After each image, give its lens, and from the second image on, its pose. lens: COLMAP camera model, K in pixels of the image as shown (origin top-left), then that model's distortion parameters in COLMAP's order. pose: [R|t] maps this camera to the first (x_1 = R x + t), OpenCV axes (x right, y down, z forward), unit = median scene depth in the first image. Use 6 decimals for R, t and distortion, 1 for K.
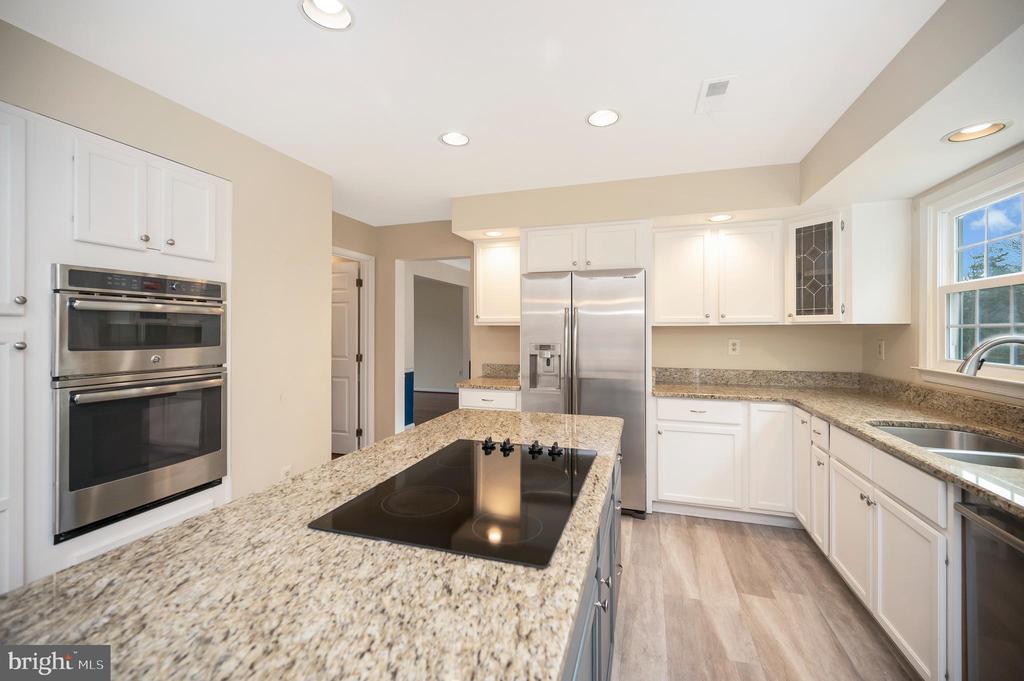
lens RADIAL K [[418.1, 0, 514.5], [0, 418.1, 330.2], [0, 0, 1]] dist [-0.001957, -0.000290]
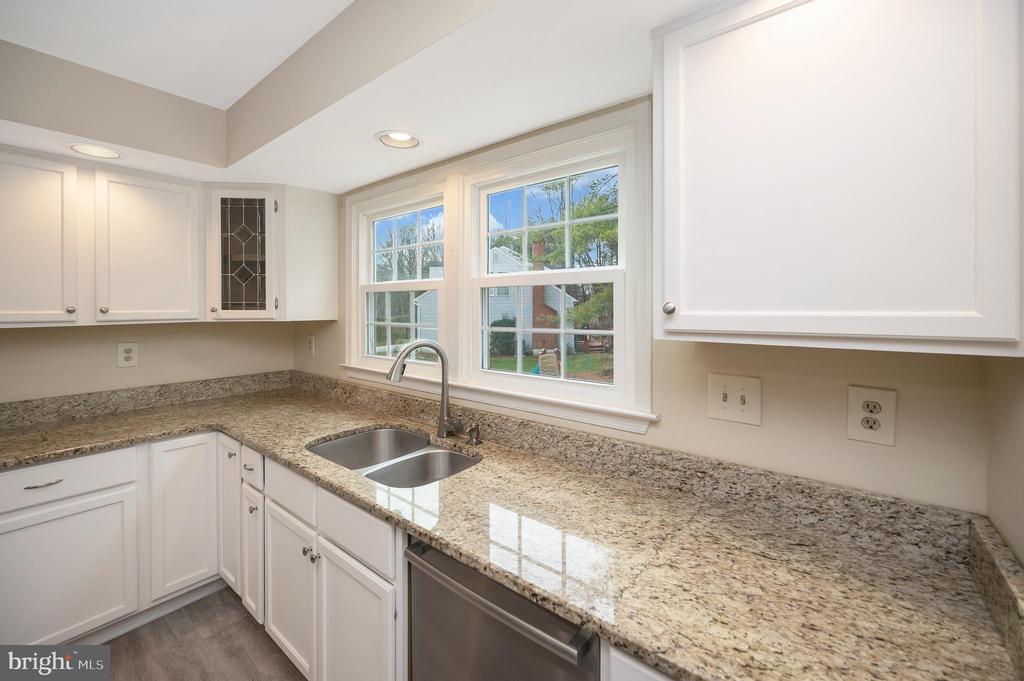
lens RADIAL K [[418.1, 0, 510.1], [0, 418.1, 306.3], [0, 0, 1]] dist [-0.001957, -0.000290]
pose [[0.368211, 0.000097, 0.929742, 0.160179], [0.002446, 0.999996, -0.001073, -0.042466], [-0.929739, 0.002669, 0.368209, 0.230247]]
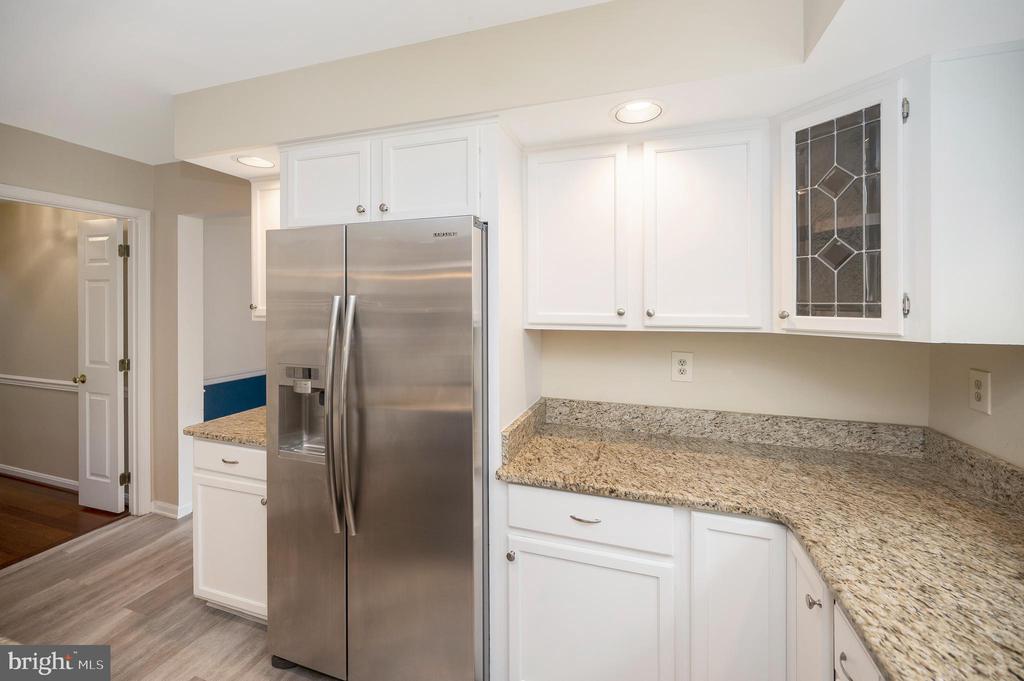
lens RADIAL K [[418.1, 0, 511.0], [0, 418.1, 302.6], [0, 0, 1]] dist [-0.001957, -0.000290]
pose [[0.999867, 0.004261, -0.015773, 0.380313], [-0.004299, 0.999988, -0.002373, -0.050235], [0.015763, 0.002441, 0.999873, 0.553608]]
